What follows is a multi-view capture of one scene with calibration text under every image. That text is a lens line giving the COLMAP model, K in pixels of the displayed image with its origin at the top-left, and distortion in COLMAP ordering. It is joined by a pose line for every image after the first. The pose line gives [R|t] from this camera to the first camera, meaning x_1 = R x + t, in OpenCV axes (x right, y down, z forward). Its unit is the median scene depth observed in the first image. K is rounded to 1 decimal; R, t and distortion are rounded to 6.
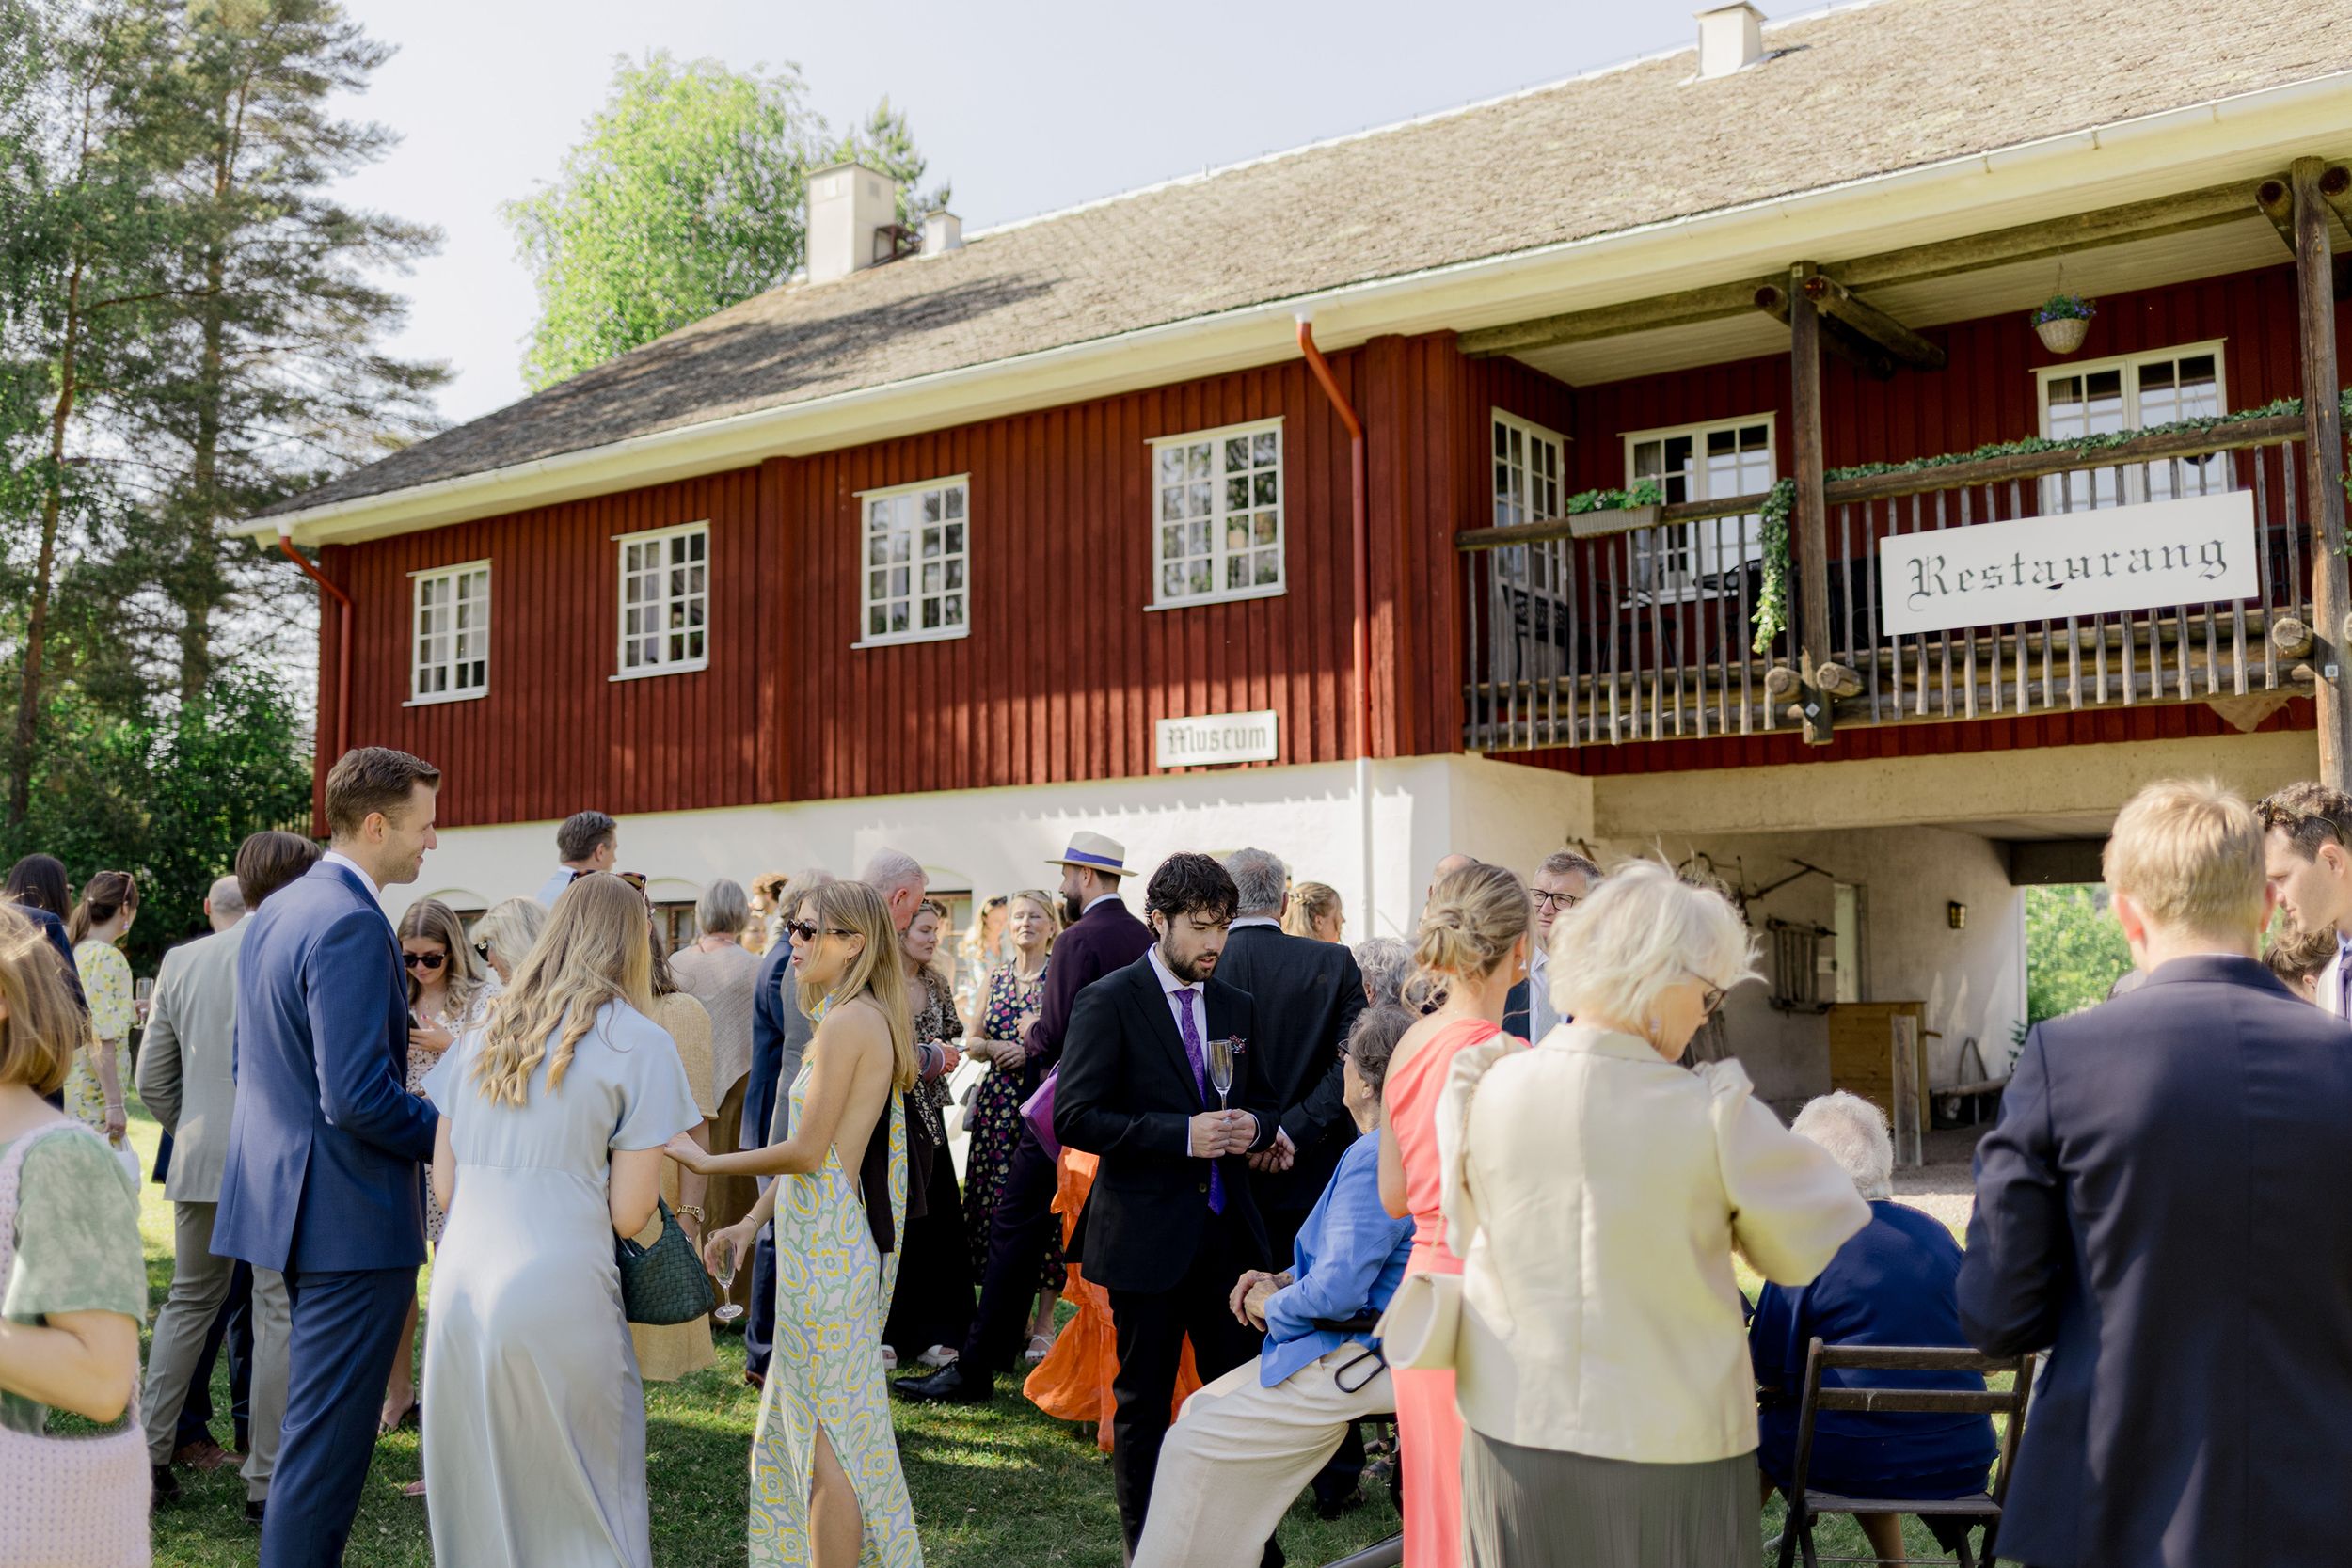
lens RADIAL K [[2204.9, 0, 1186.1], [0, 2204.9, 779.8], [0, 0, 1]] dist [0.009359, 0.000000]
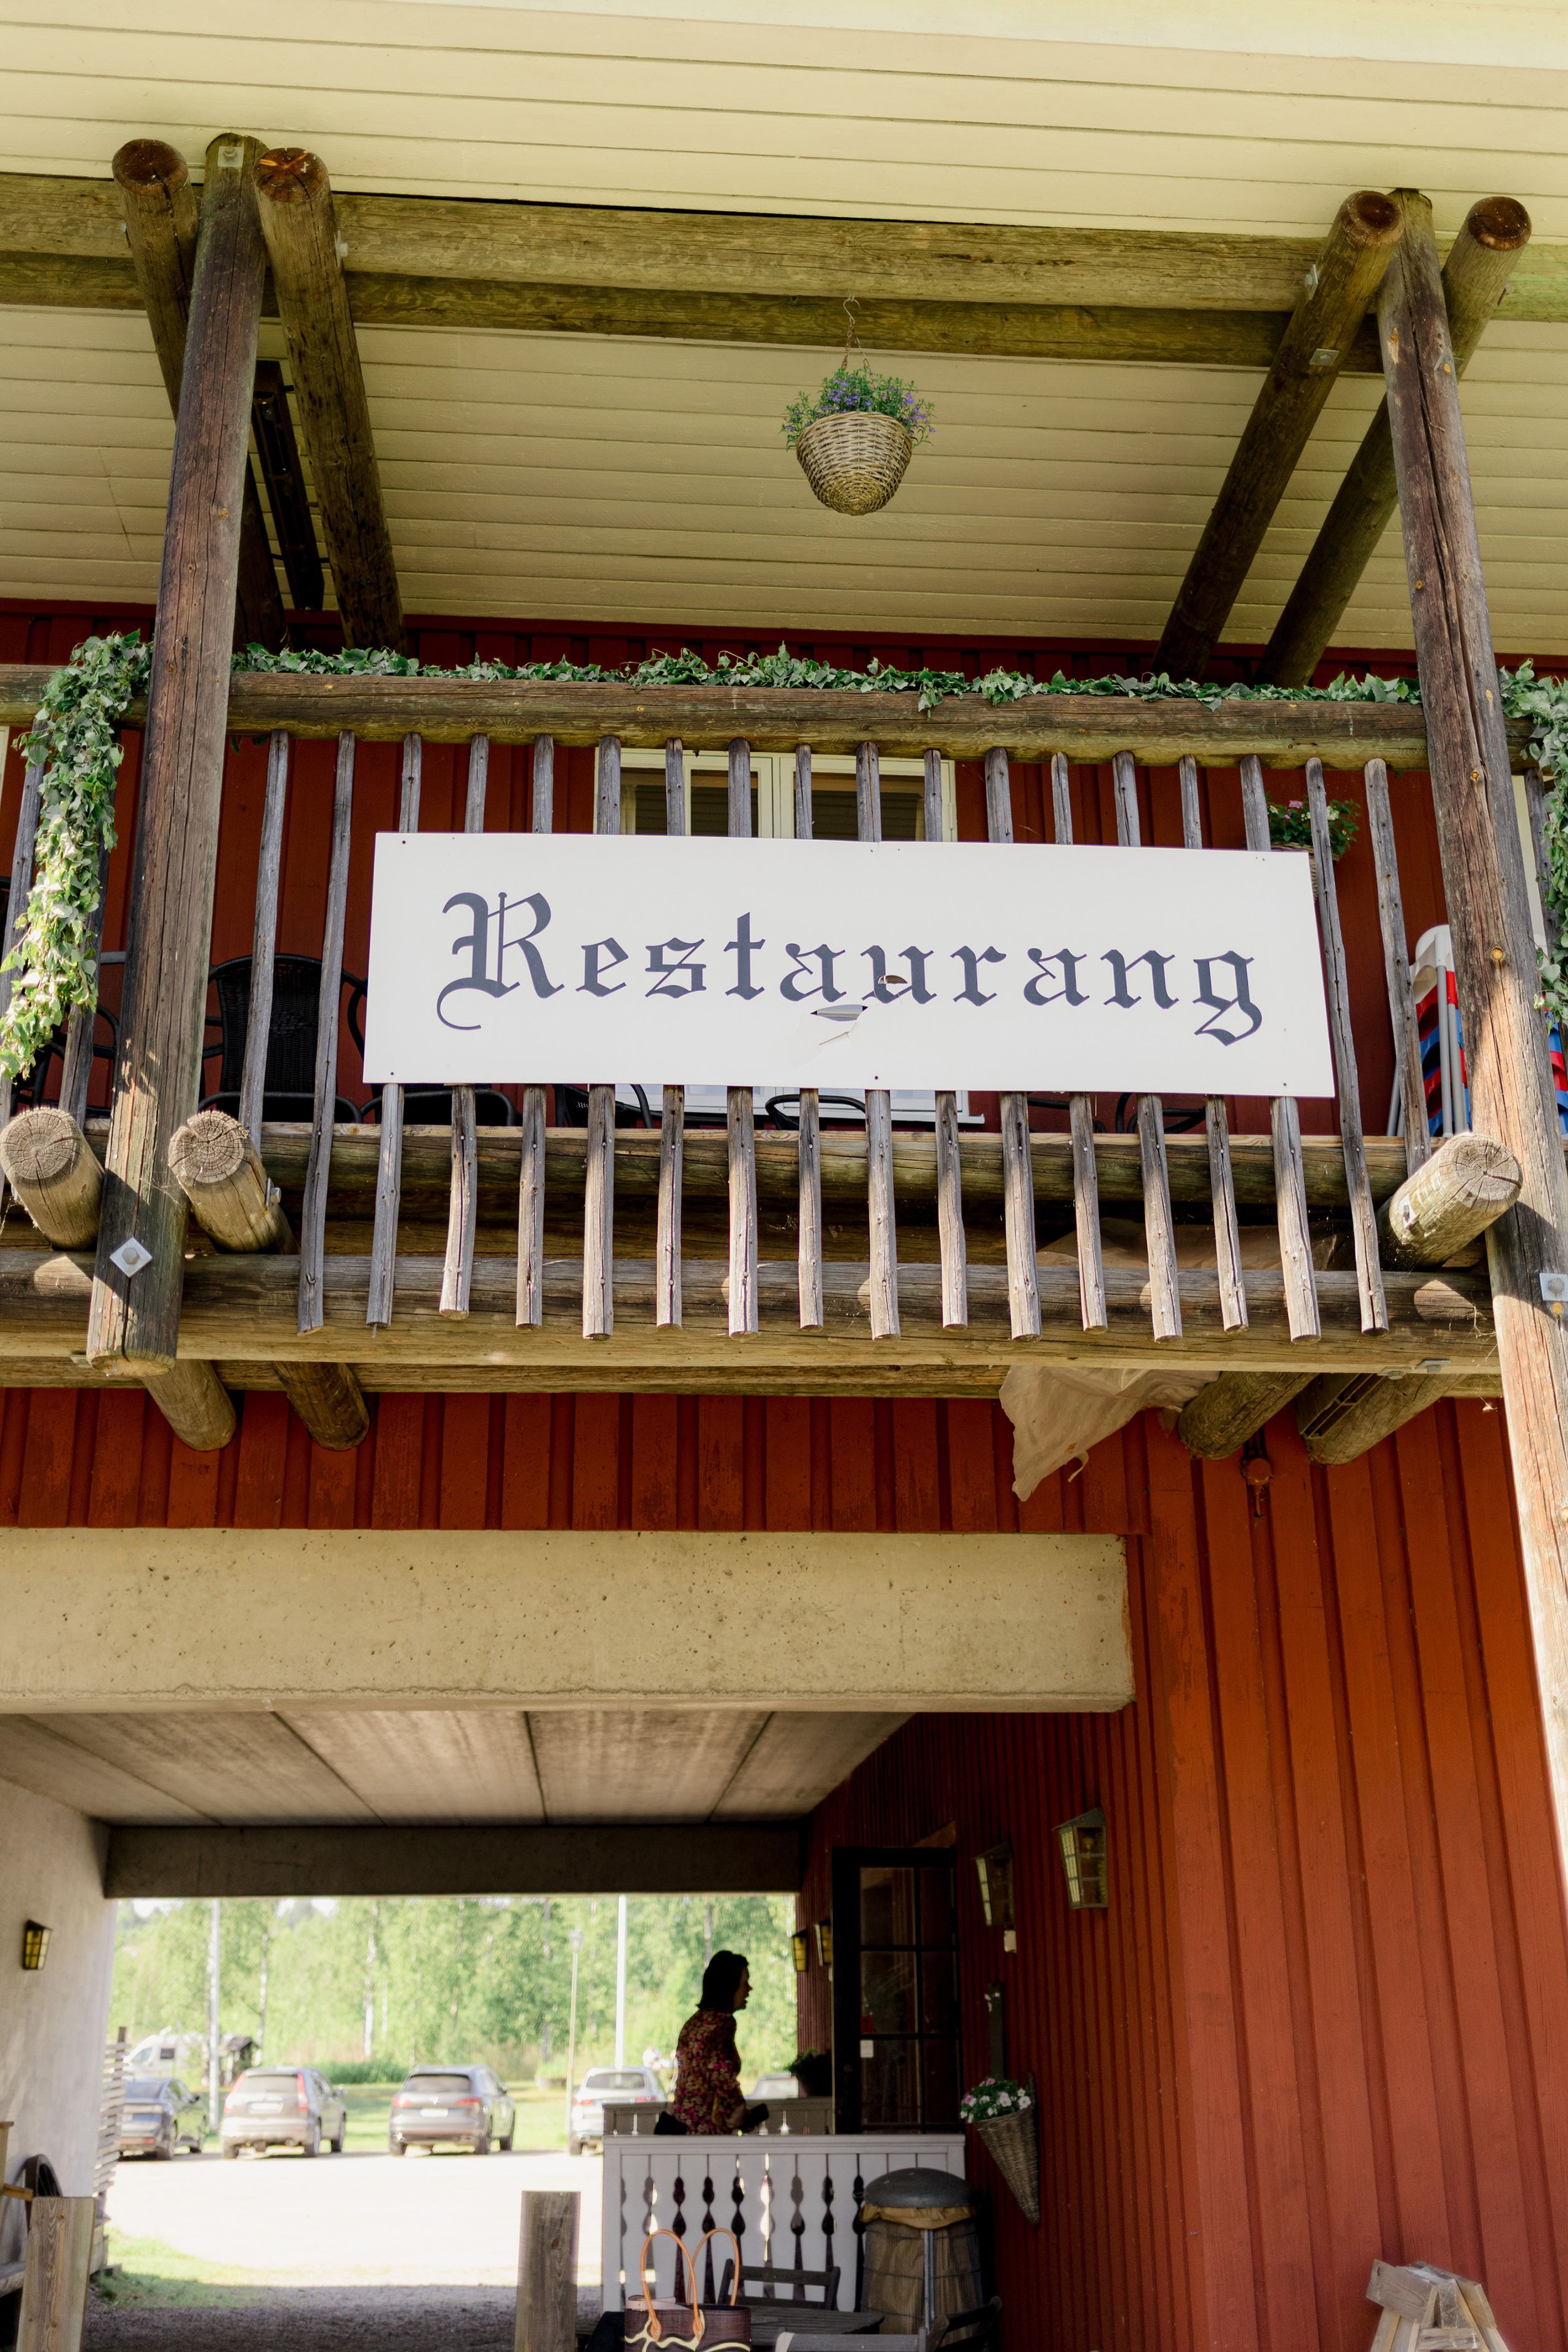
lens RADIAL K [[2277.2, 0, 771.6], [0, 2277.2, 1162.7], [0, 0, 1]] dist [-0.037000, 0.000000]
pose [[0.758000, 0.226312, 0.611734, 0.139710], [-0.053159, 0.956192, -0.287875, 0.040821], [-0.650084, 0.185690, 0.736824, 0.646400]]
